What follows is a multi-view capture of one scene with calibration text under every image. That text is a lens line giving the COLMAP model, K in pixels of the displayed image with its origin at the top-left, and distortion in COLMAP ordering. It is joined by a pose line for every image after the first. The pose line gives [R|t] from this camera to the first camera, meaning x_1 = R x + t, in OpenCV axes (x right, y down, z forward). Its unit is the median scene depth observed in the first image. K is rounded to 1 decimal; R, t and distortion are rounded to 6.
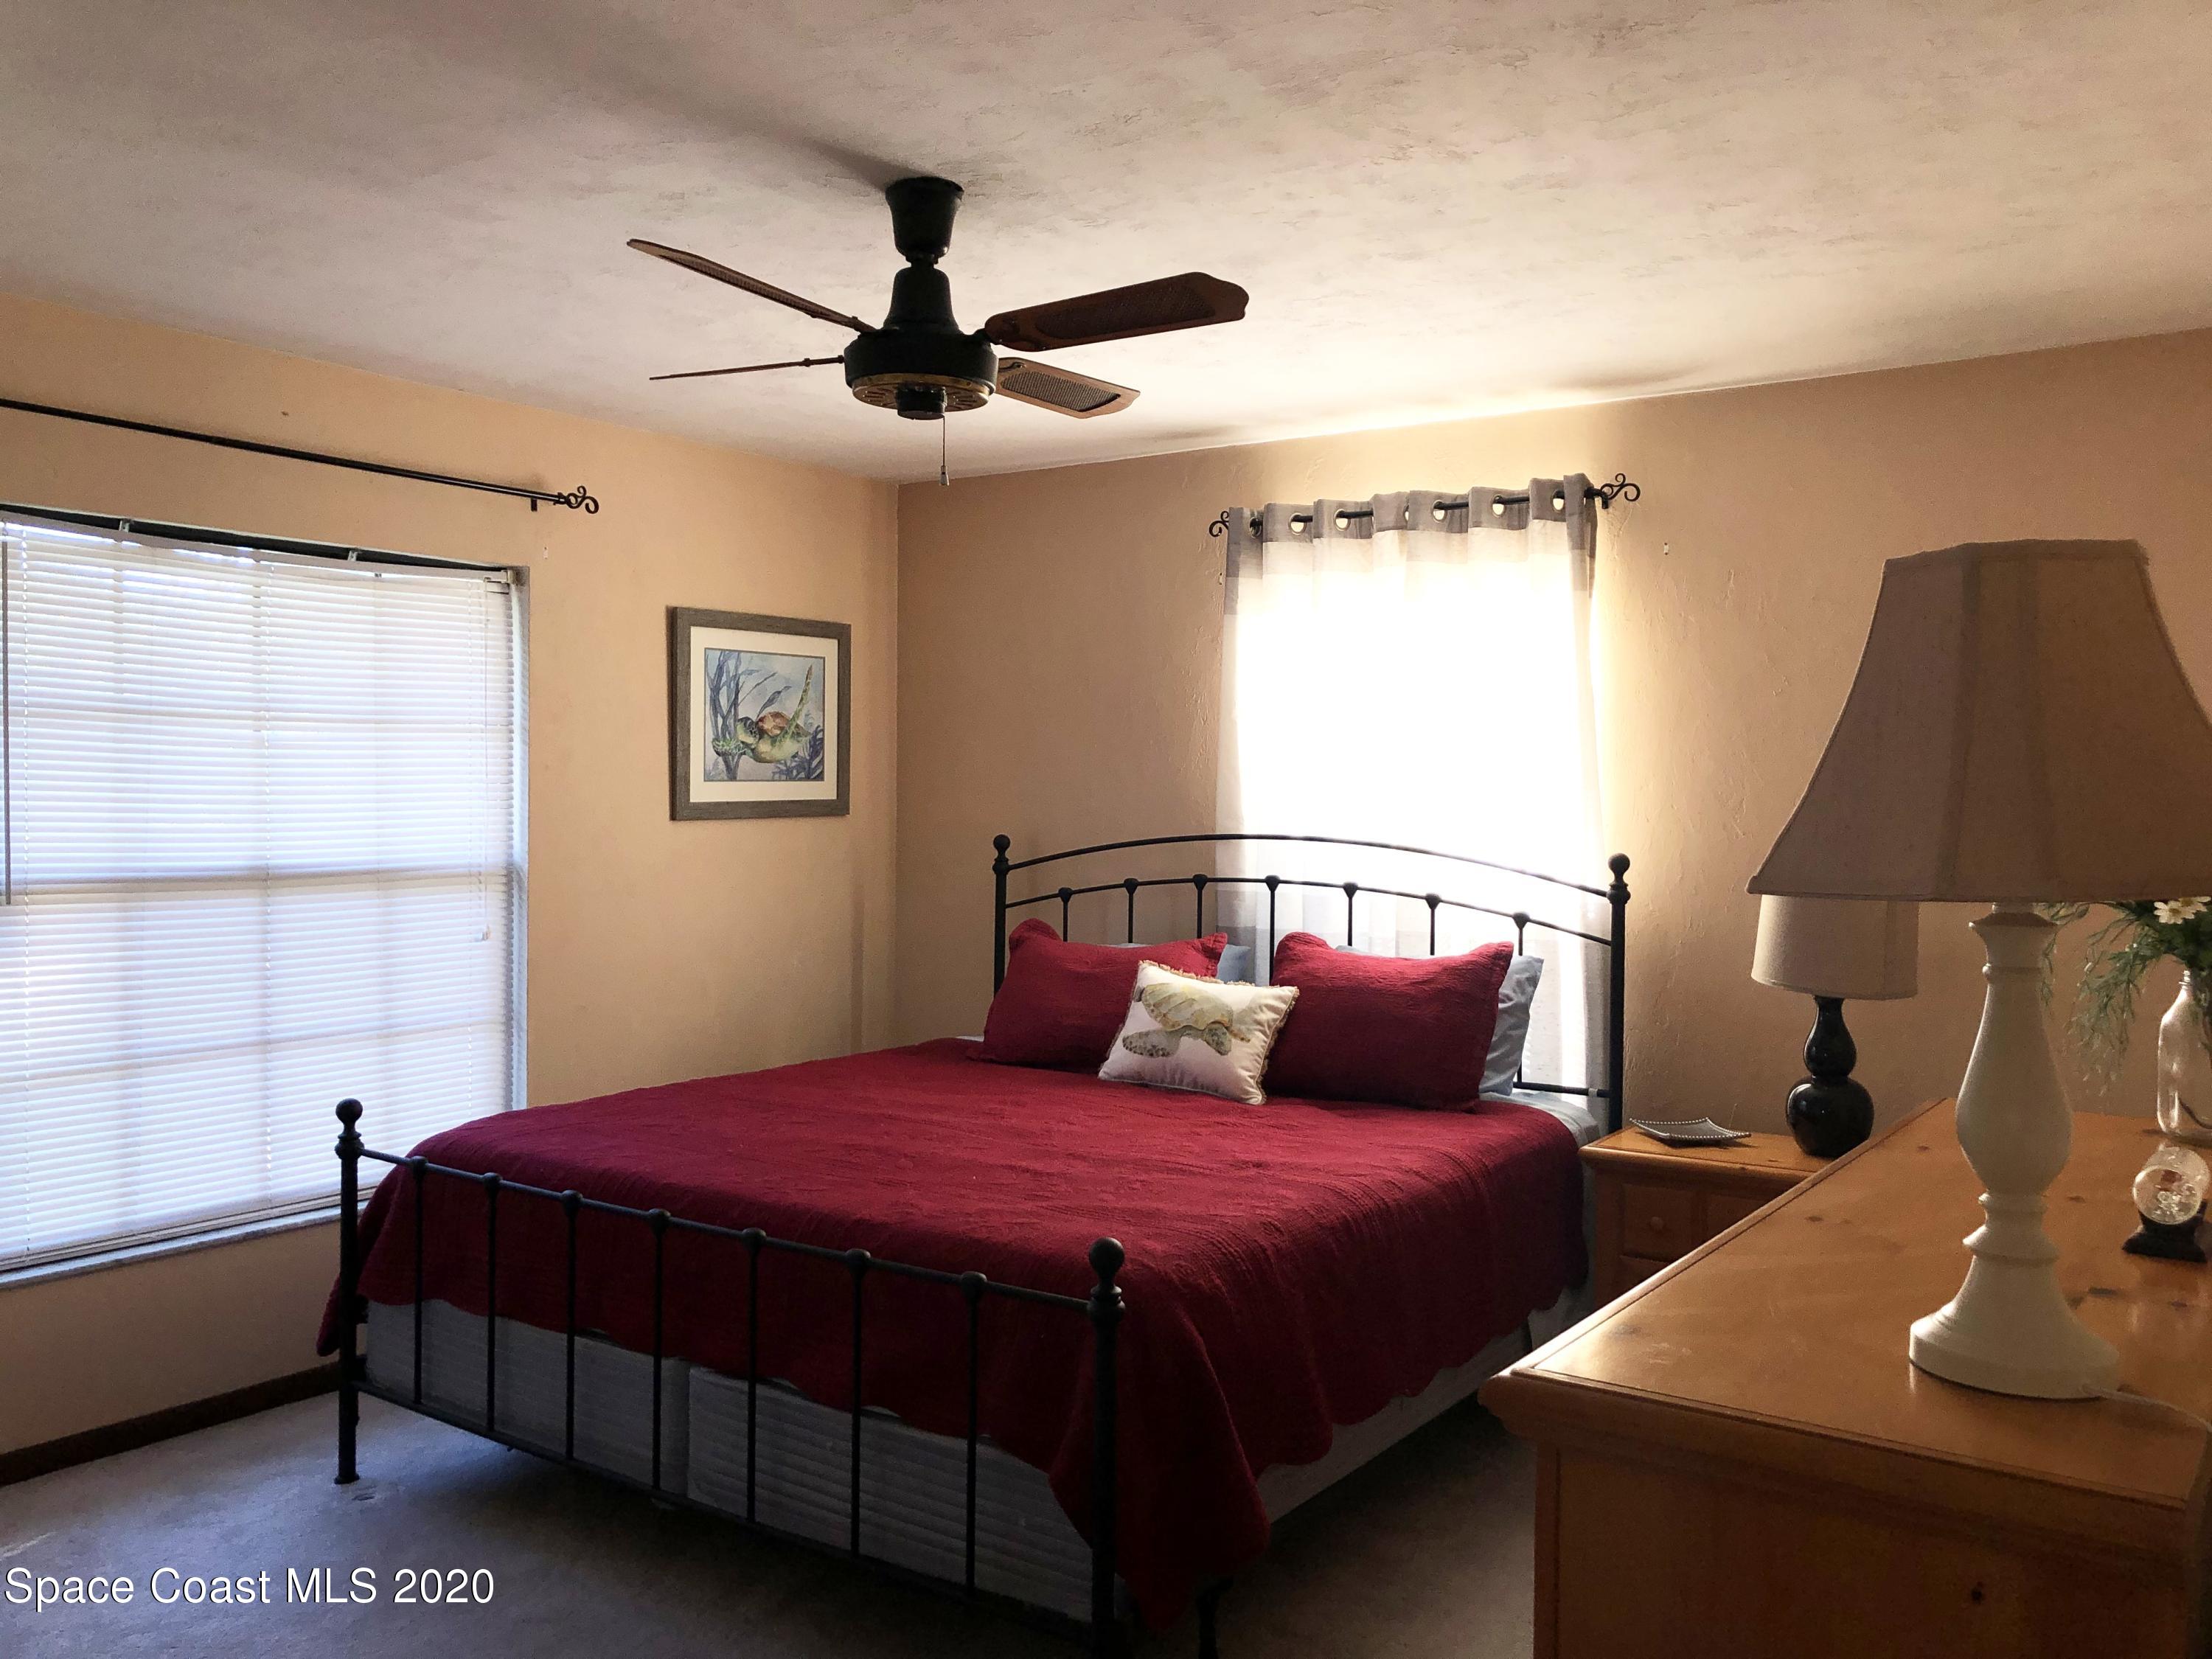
lens RADIAL K [[1782.7, 0, 1102.9], [0, 1782.7, 885.2], [0, 0, 1]] dist [0.000804, 0.001998]
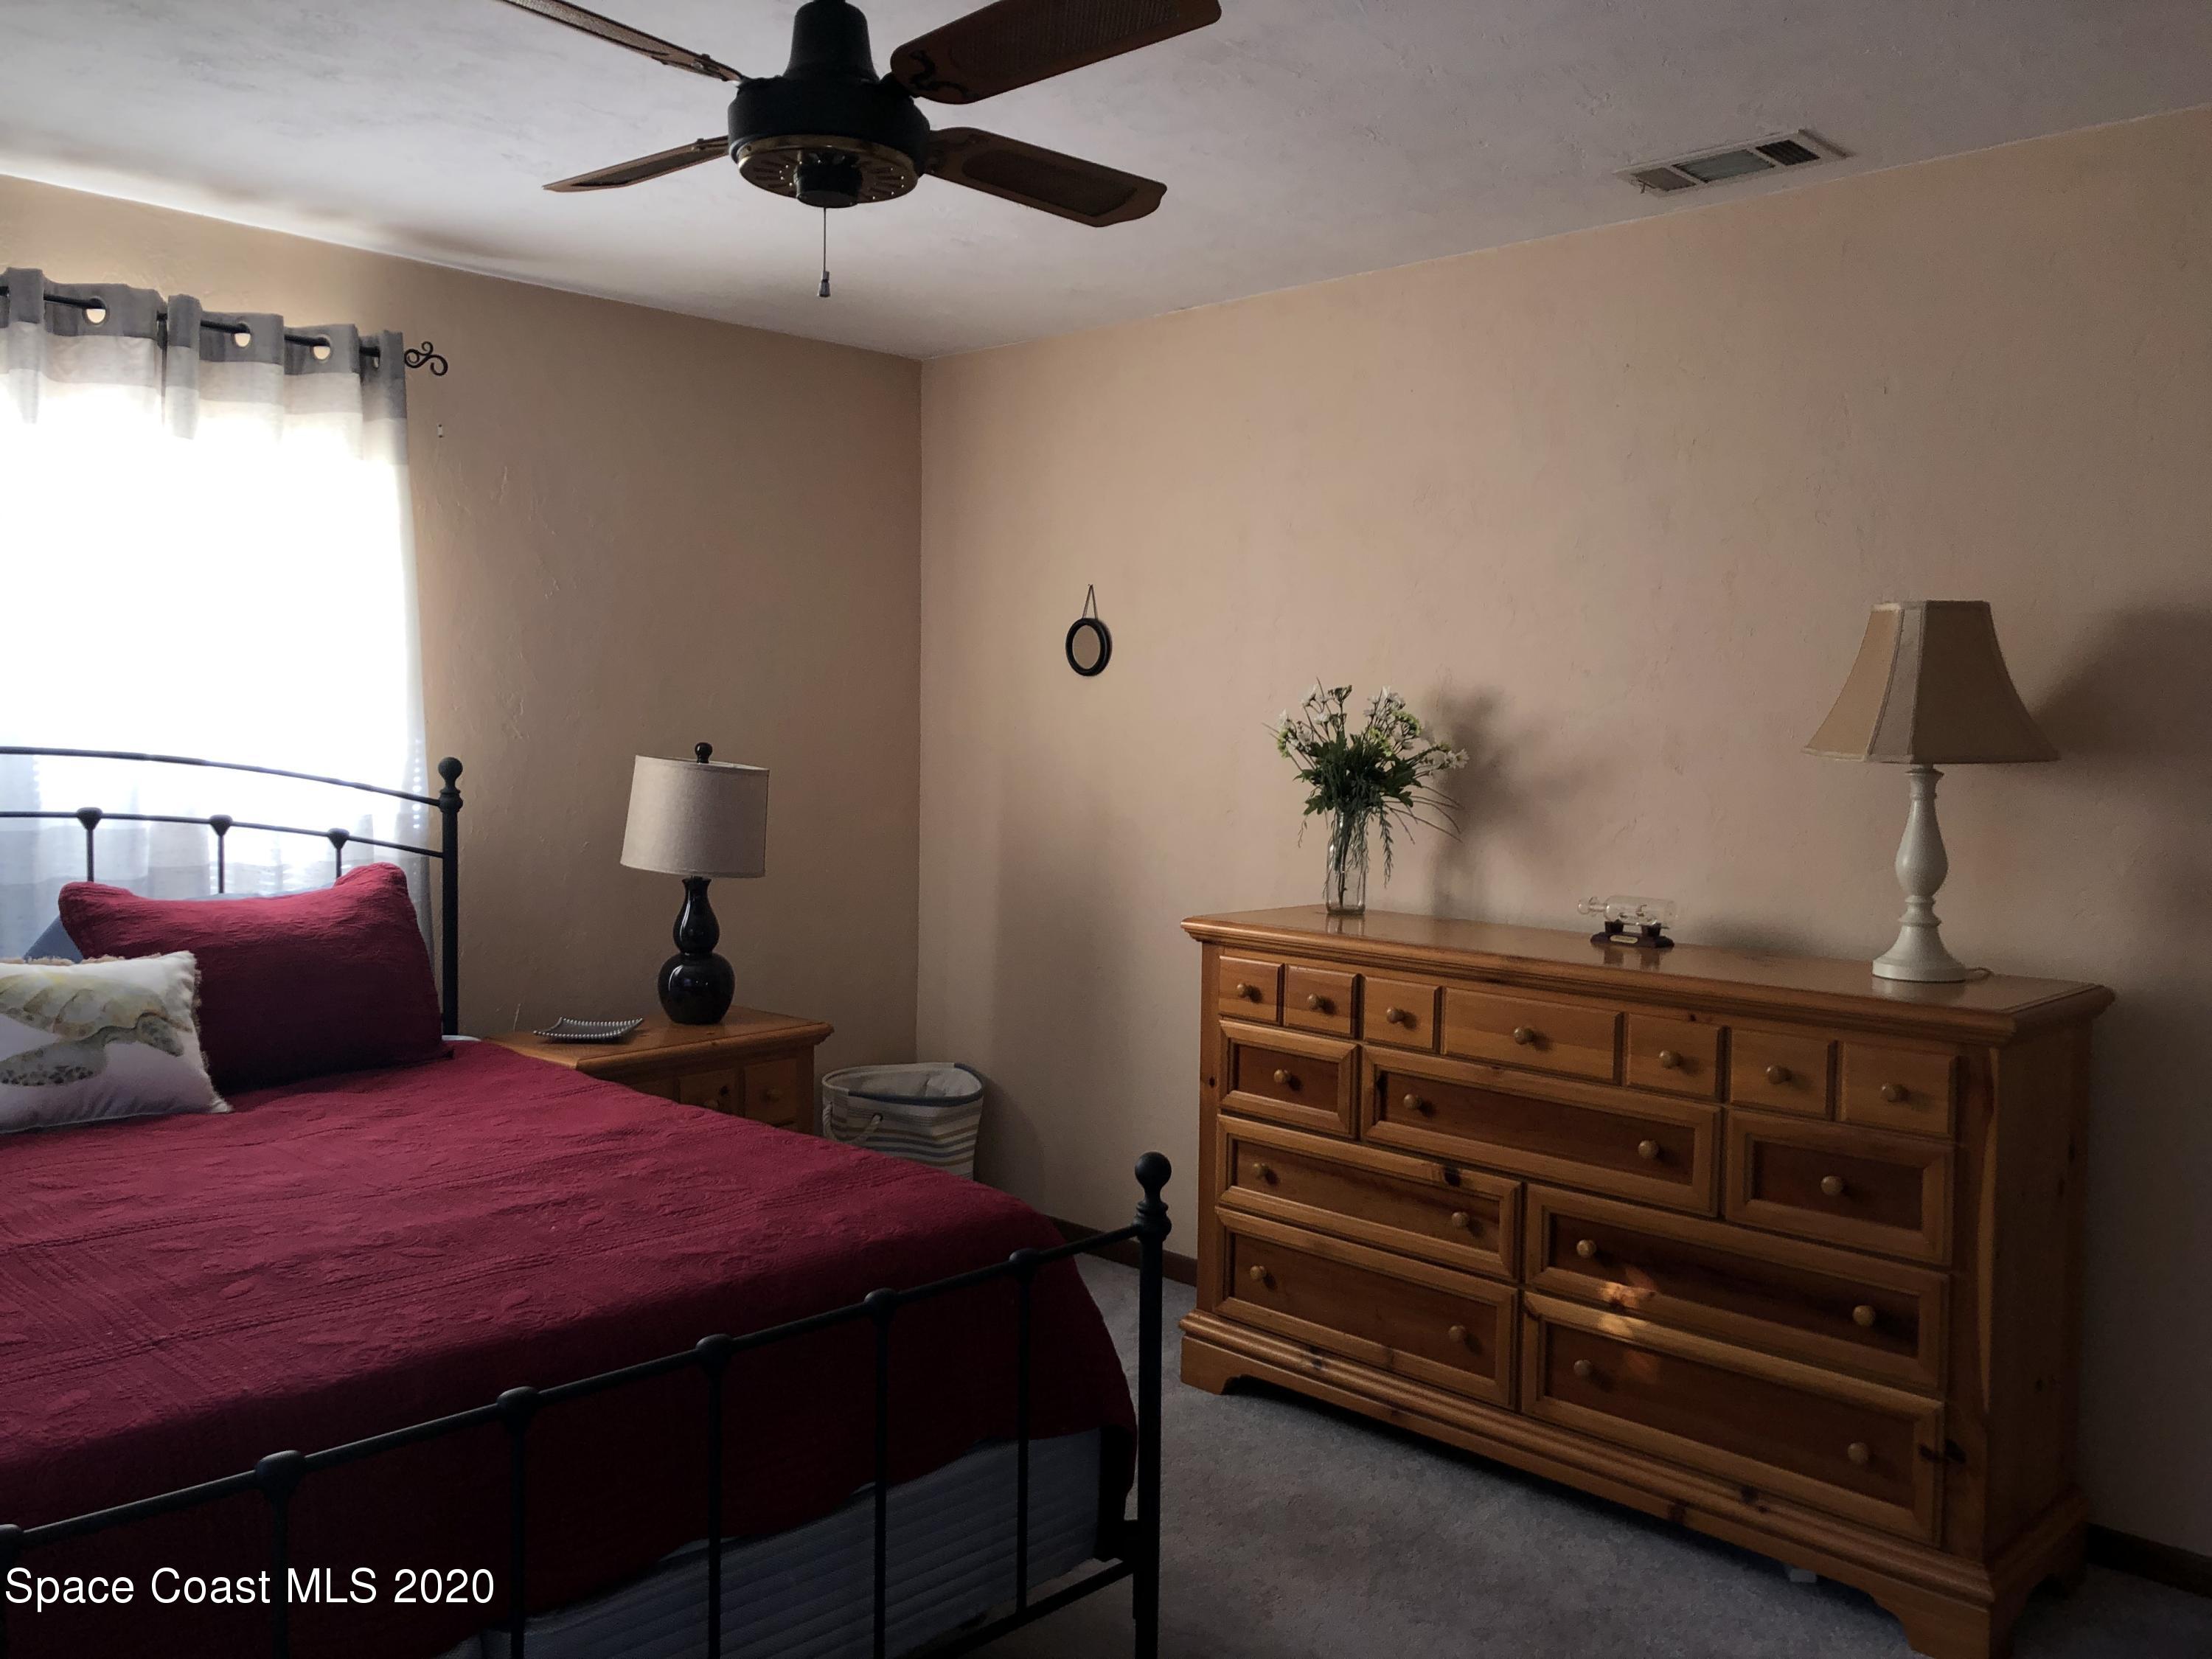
lens RADIAL K [[1841.9, 0, 1102.3], [0, 1841.9, 833.3], [0, 0, 1]] dist [0.003158, 0.010719]
pose [[0.152298, -0.075190, 0.985470, -0.608563], [0.023461, 0.997096, 0.072451, -0.040237], [-0.988056, 0.012086, 0.153620, 0.517513]]
